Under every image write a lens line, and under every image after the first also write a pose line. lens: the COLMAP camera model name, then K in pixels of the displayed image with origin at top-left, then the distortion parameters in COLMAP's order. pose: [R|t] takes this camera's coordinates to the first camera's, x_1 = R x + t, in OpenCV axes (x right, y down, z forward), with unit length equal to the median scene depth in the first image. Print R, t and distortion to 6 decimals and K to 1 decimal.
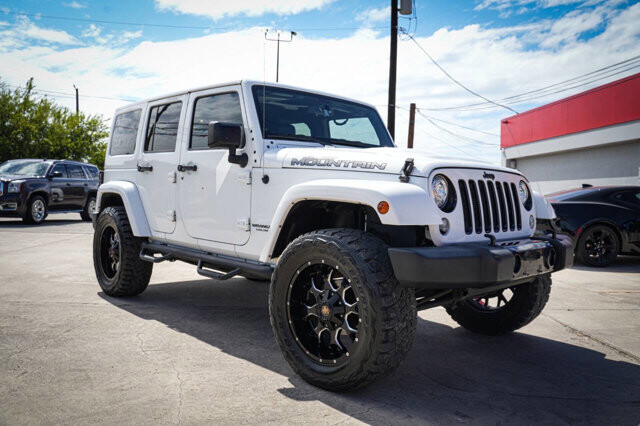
lens RADIAL K [[509.2, 0, 329.7], [0, 509.2, 202.0], [0, 0, 1]] dist [-0.094758, 0.069401]
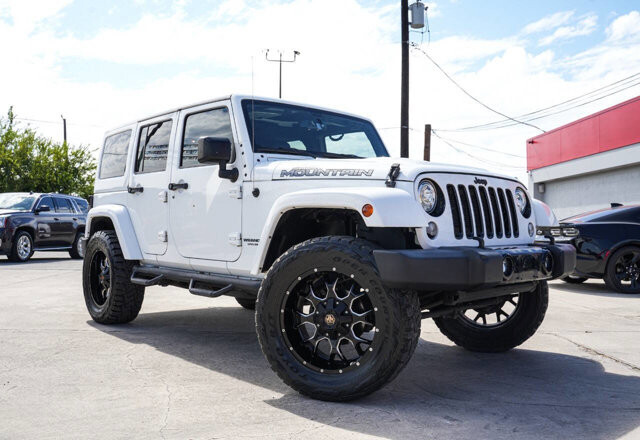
lens RADIAL K [[564.4, 0, 319.2], [0, 564.4, 215.6], [0, 0, 1]] dist [-0.054417, 0.024663]
pose [[0.998981, -0.020643, -0.040138, 0.035446], [0.018987, 0.998970, -0.041214, 0.042328], [0.040948, 0.040409, 0.998344, -0.077880]]
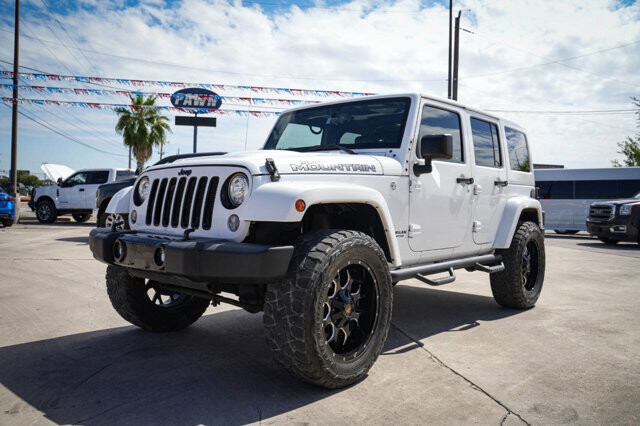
lens RADIAL K [[509.2, 0, 322.6], [0, 509.2, 210.6], [0, 0, 1]] dist [-0.094758, 0.069401]
pose [[0.107668, -0.004228, -0.994178, 1.071564], [-0.039046, 0.999201, -0.008478, 0.017721], [0.993420, 0.039732, 0.107417, 0.925622]]
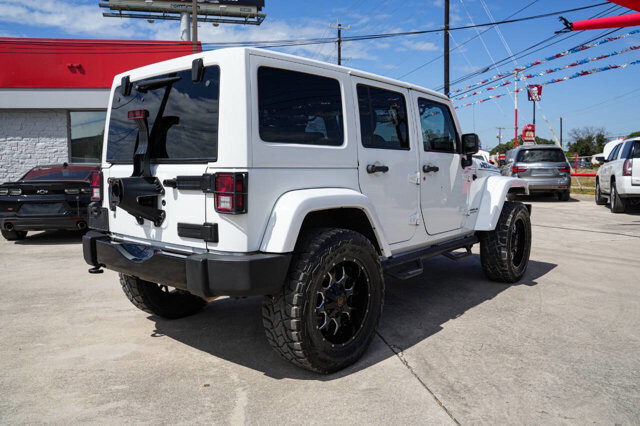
lens RADIAL K [[509.2, 0, 319.2], [0, 509.2, 212.3], [0, 0, 1]] dist [-0.094758, 0.069401]
pose [[-0.096623, -0.120209, 0.988035, -1.365420], [0.022590, 0.992159, 0.122920, -0.119522], [-0.995065, 0.034197, -0.093150, 1.400043]]
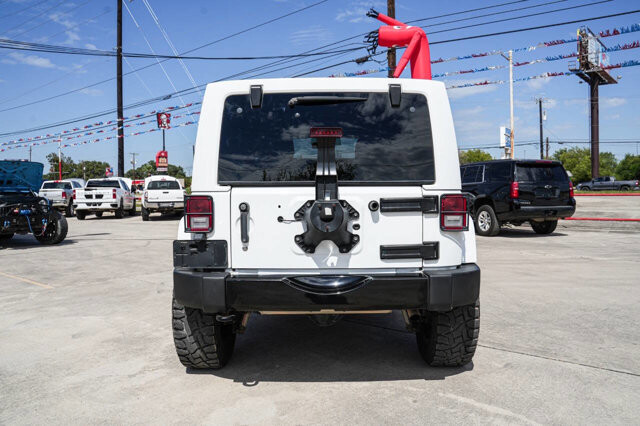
lens RADIAL K [[509.2, 0, 319.1], [0, 509.2, 216.4], [0, 0, 1]] dist [-0.094758, 0.069401]
pose [[-0.718829, -0.061487, 0.692462, -1.040251], [0.001361, 0.995955, 0.089848, -0.126503], [-0.695185, 0.065528, -0.715838, 2.164460]]
